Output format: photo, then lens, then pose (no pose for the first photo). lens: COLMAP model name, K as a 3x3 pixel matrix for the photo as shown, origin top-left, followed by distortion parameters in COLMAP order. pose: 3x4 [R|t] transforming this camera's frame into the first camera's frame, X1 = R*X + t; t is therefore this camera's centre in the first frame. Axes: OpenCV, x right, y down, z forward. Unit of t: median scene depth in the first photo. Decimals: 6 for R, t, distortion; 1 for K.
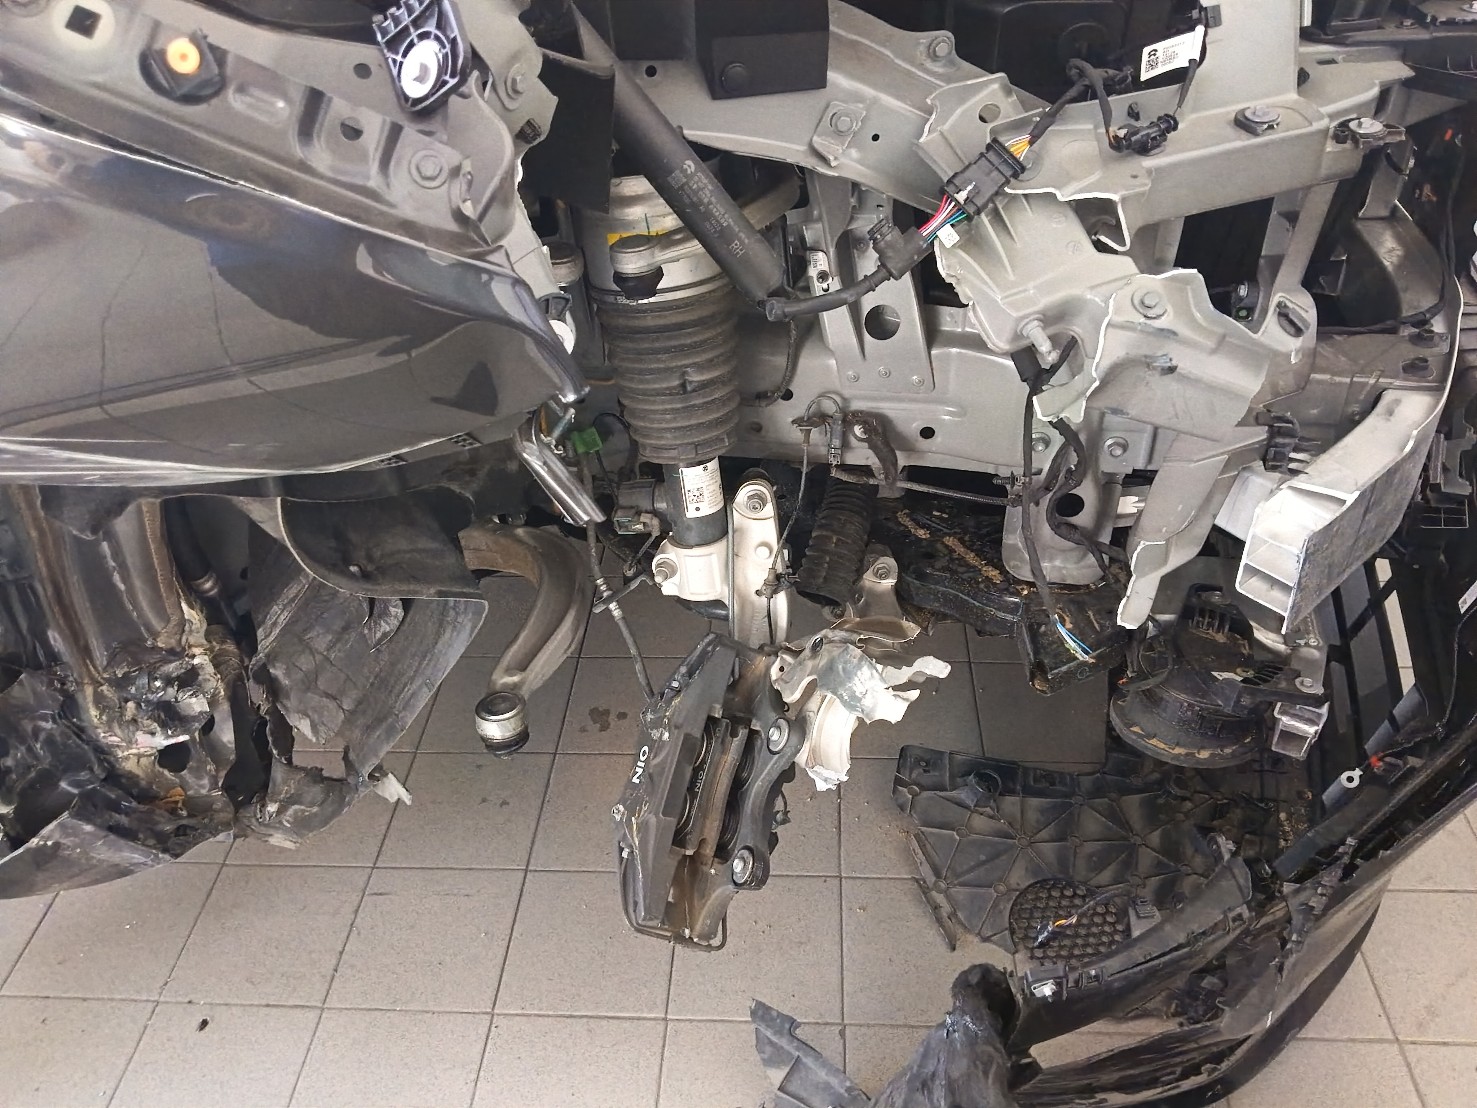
lens RADIAL K [[1219.6, 0, 741.9], [0, 1219.6, 562.4], [0, 0, 1]] dist [0.105937, -0.223546]
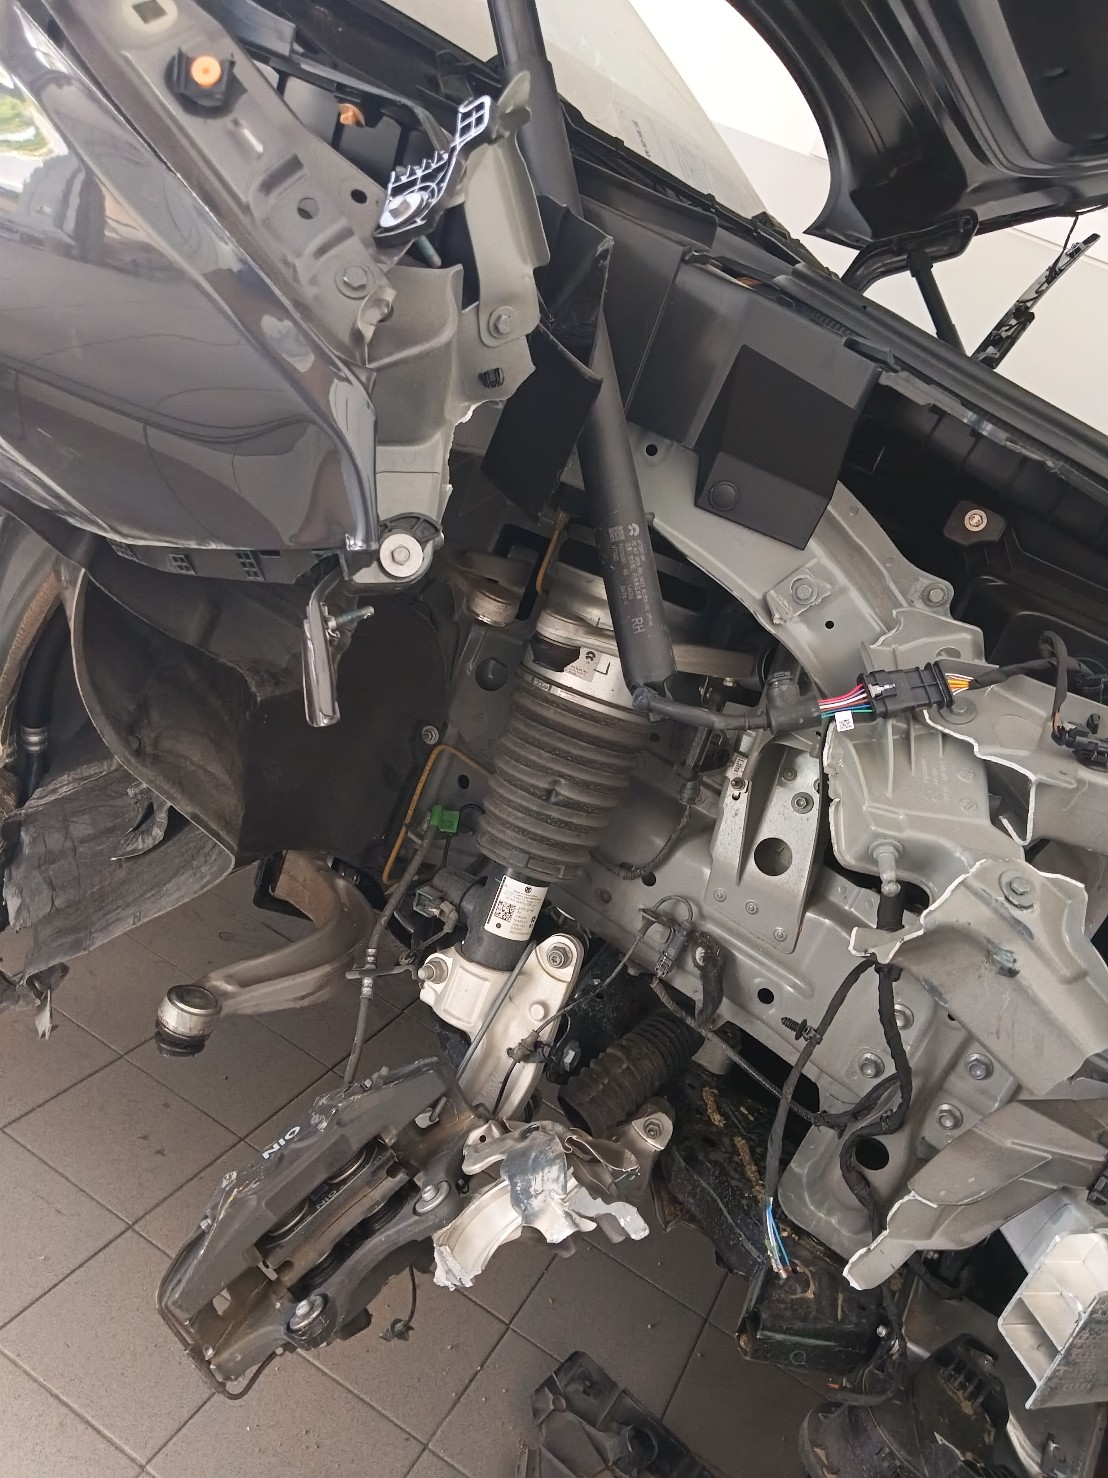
lens RADIAL K [[1224.0, 0, 554.0], [0, 1224.0, 739.0], [0, 0, 1]] dist [0.103131, -0.257084]
pose [[0.853593, 0.477806, -0.207560, 0.128790], [-0.519953, 0.805952, -0.283002, 0.085574], [0.032064, 0.349490, 0.936391, 0.096678]]
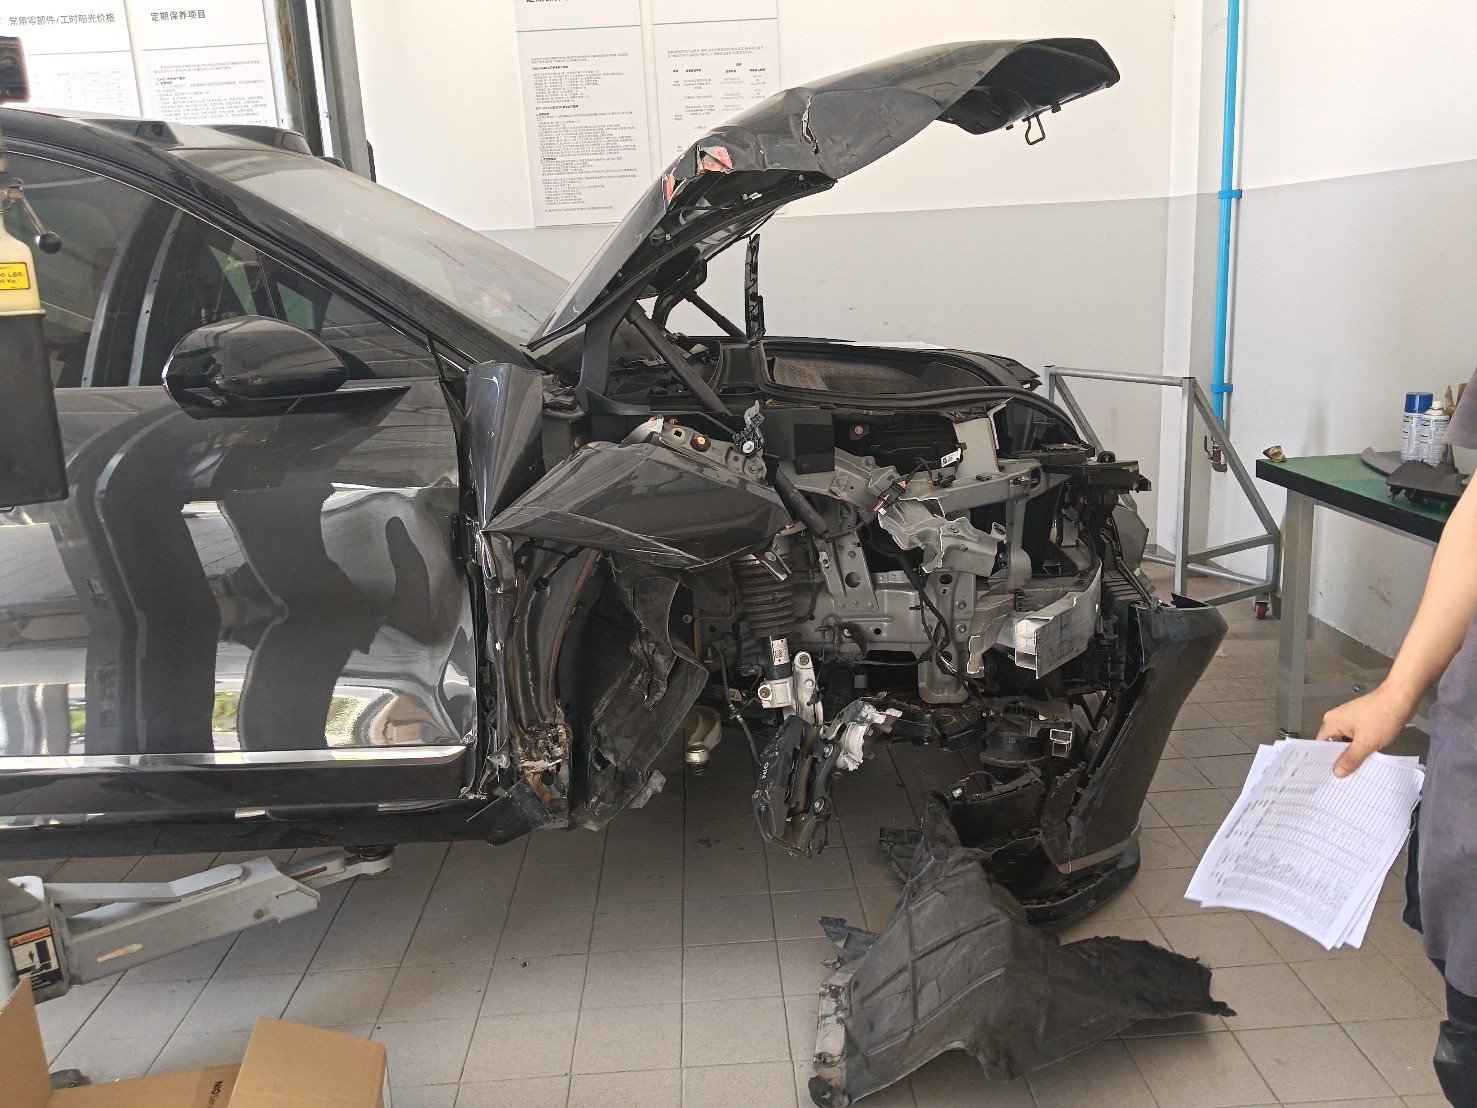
lens RADIAL K [[1257.0, 0, 738.5], [0, 1257.0, 554.0], [0, 0, 1]] dist [0.127297, -0.268539]
pose [[0.995442, -0.036715, 0.088013, -0.316833], [0.070037, 0.907848, -0.413409, 0.748226], [-0.064724, 0.417689, 0.906282, -1.185803]]
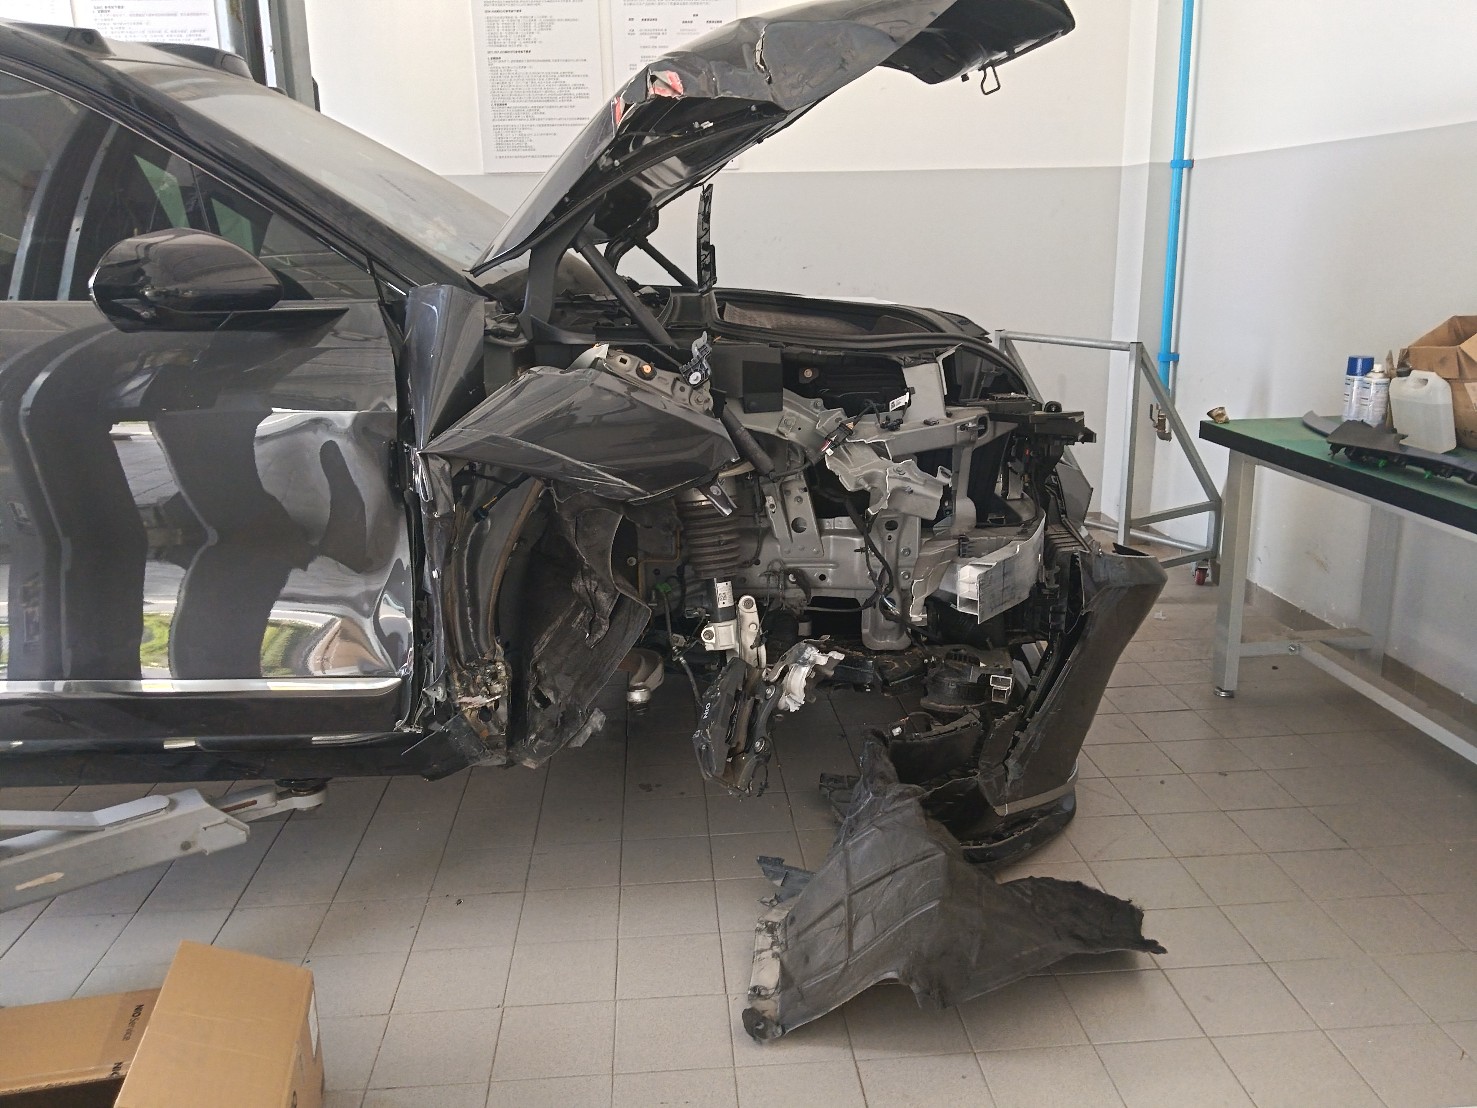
lens RADIAL K [[1257.0, 0, 738.5], [0, 1257.0, 554.0], [0, 0, 1]] dist [0.127297, -0.268539]
pose [[0.991766, -0.019558, 0.126558, -0.307282], [0.068507, 0.915996, -0.395294, 0.805139], [-0.108196, 0.400709, 0.909794, -1.143082]]
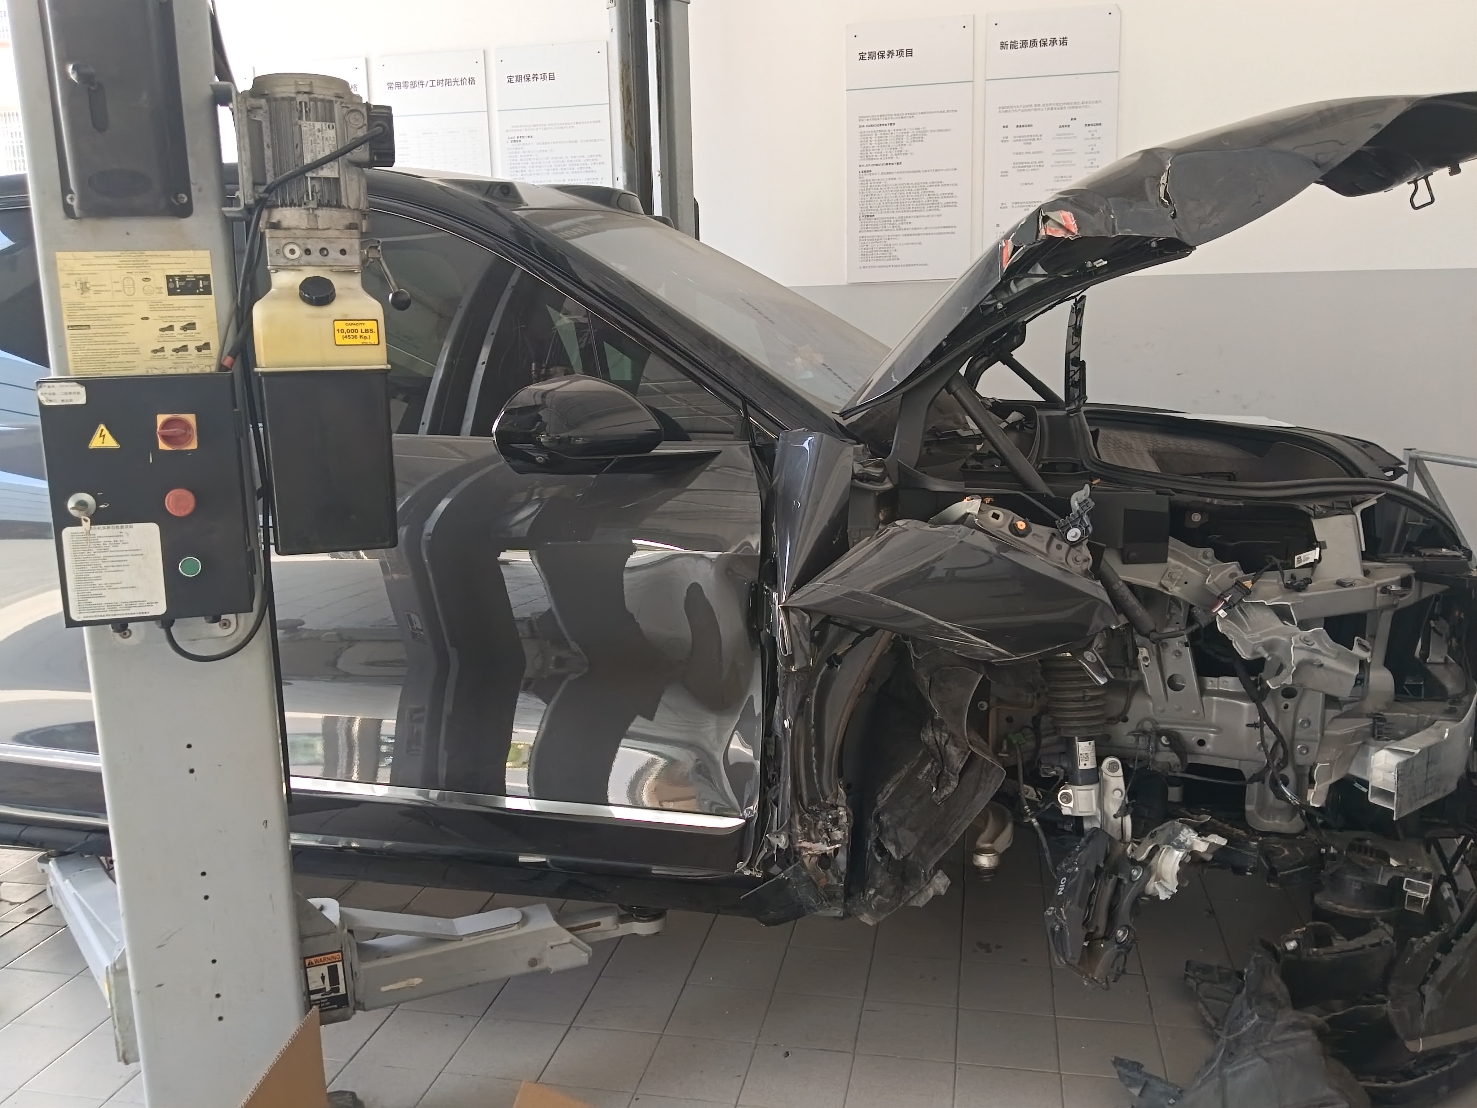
lens RADIAL K [[1255.4, 0, 709.3], [0, 1255.4, 550.4], [0, 0, 1]] dist [0.101755, -0.228707]
pose [[0.987465, 0.039771, -0.152745, -0.357310], [-0.104444, 0.890207, -0.443422, 0.658339], [0.118339, 0.453817, 0.883202, -1.115831]]
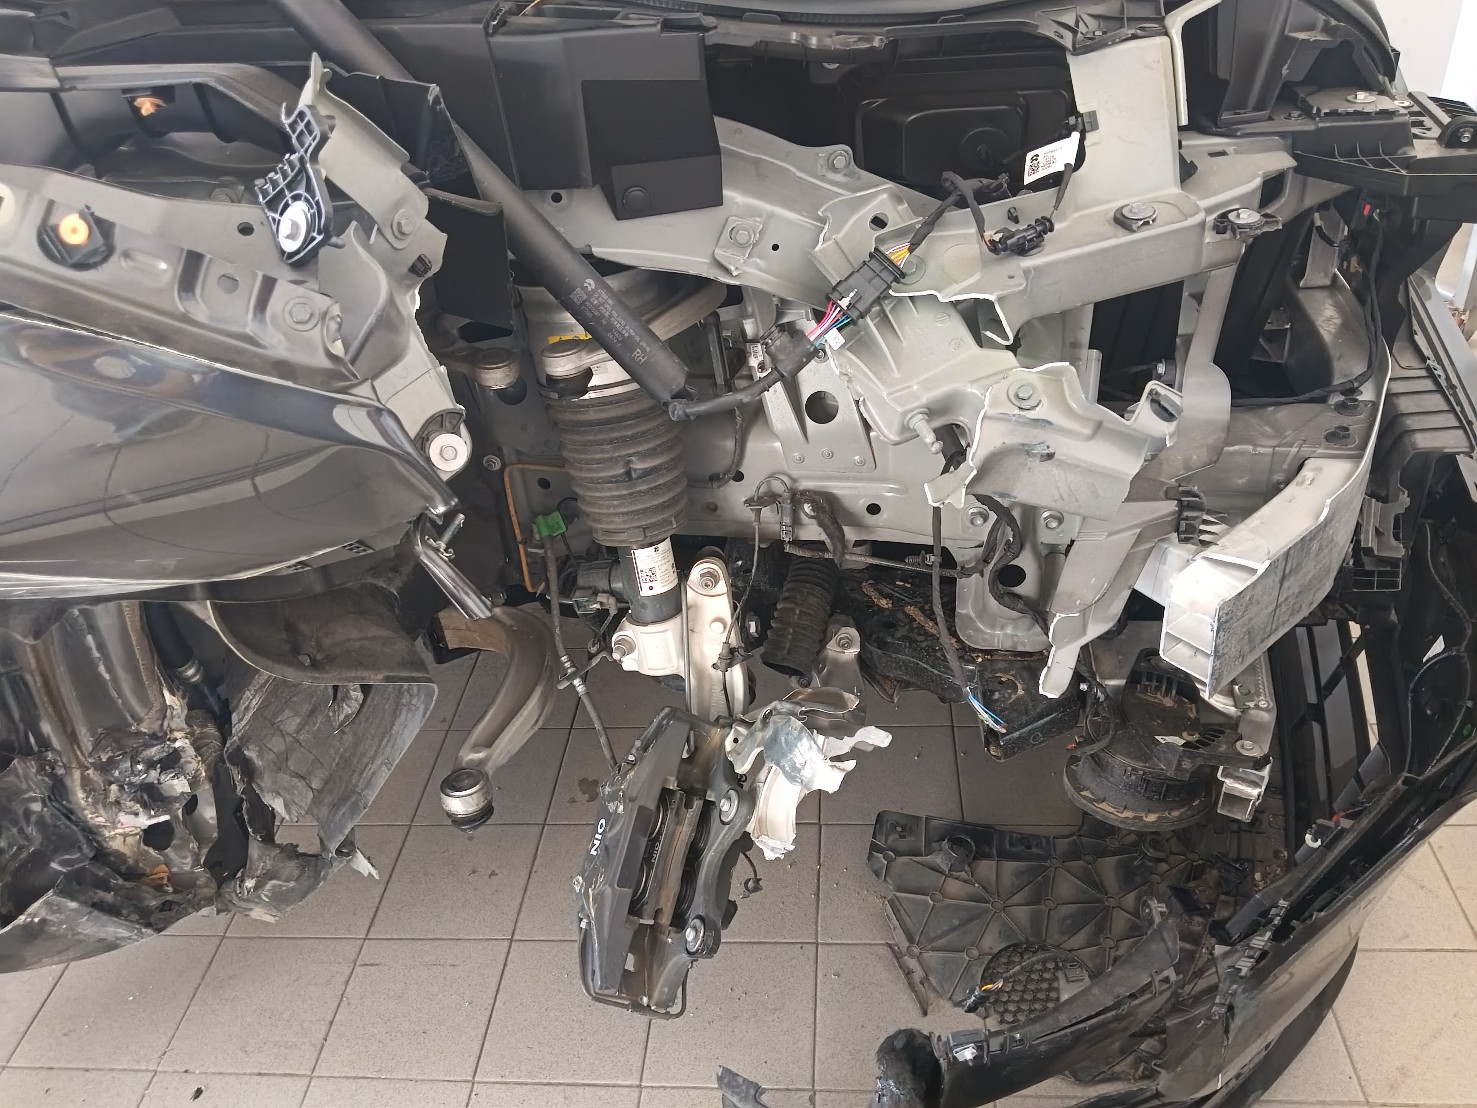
lens RADIAL K [[1219.6, 0, 741.9], [0, 1219.6, 562.4], [0, 0, 1]] dist [0.105937, -0.223546]
pose [[0.998770, -0.024400, -0.043175, 0.091689], [0.022332, 0.998609, -0.047753, -0.014835], [0.044280, 0.046731, 0.997926, -0.044531]]
